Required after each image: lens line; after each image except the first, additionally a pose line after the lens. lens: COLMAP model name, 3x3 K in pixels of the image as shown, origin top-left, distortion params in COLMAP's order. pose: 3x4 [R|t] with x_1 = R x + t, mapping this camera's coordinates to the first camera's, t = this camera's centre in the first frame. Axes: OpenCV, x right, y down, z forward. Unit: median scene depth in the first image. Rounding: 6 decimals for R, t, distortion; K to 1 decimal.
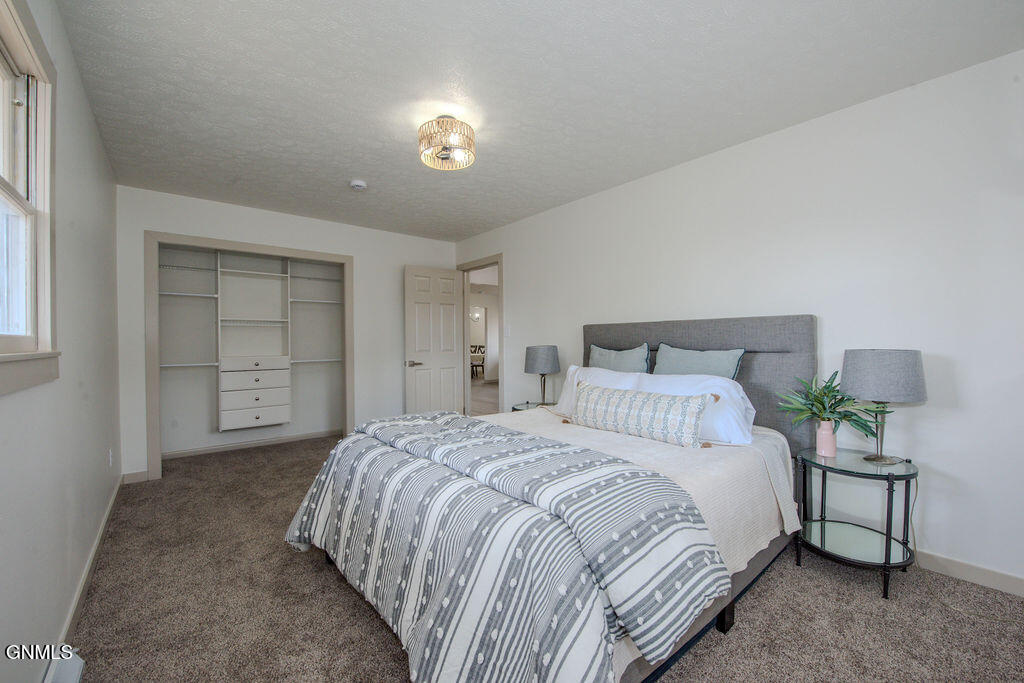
lens RADIAL K [[408.6, 0, 509.4], [0, 408.6, 345.3], [0, 0, 1]] dist [-0.000516, -0.000014]
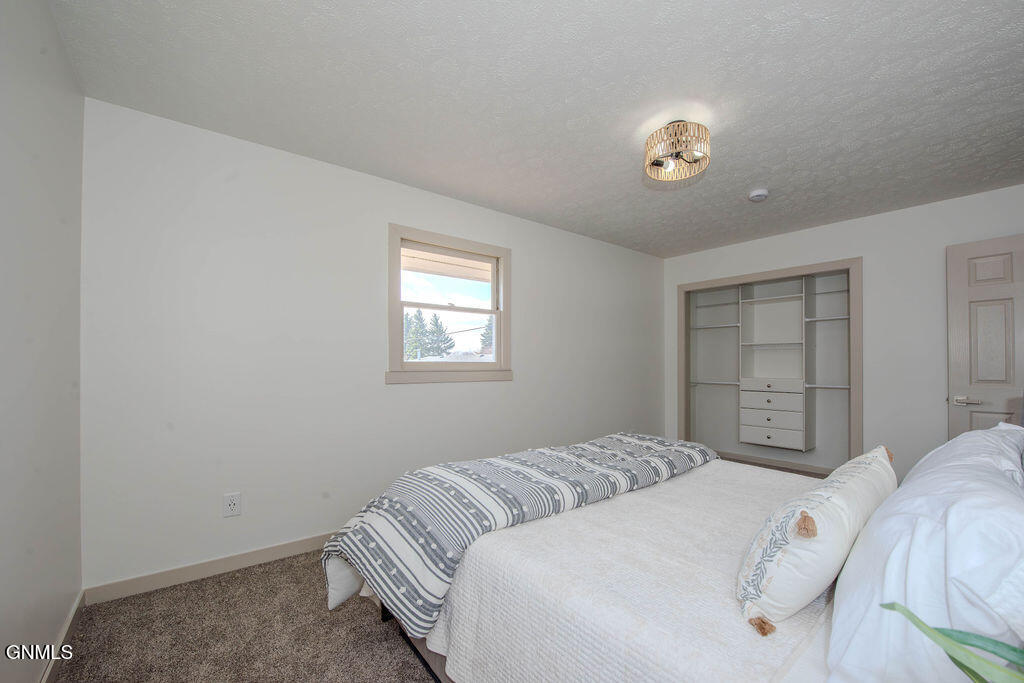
lens RADIAL K [[408.6, 0, 509.4], [0, 408.6, 345.3], [0, 0, 1]] dist [-0.000516, -0.000014]
pose [[-0.097354, -0.027742, -0.994863, 0.590789], [-0.024652, 0.999372, -0.025456, -0.017506], [0.994945, 0.022047, -0.097976, 0.544584]]
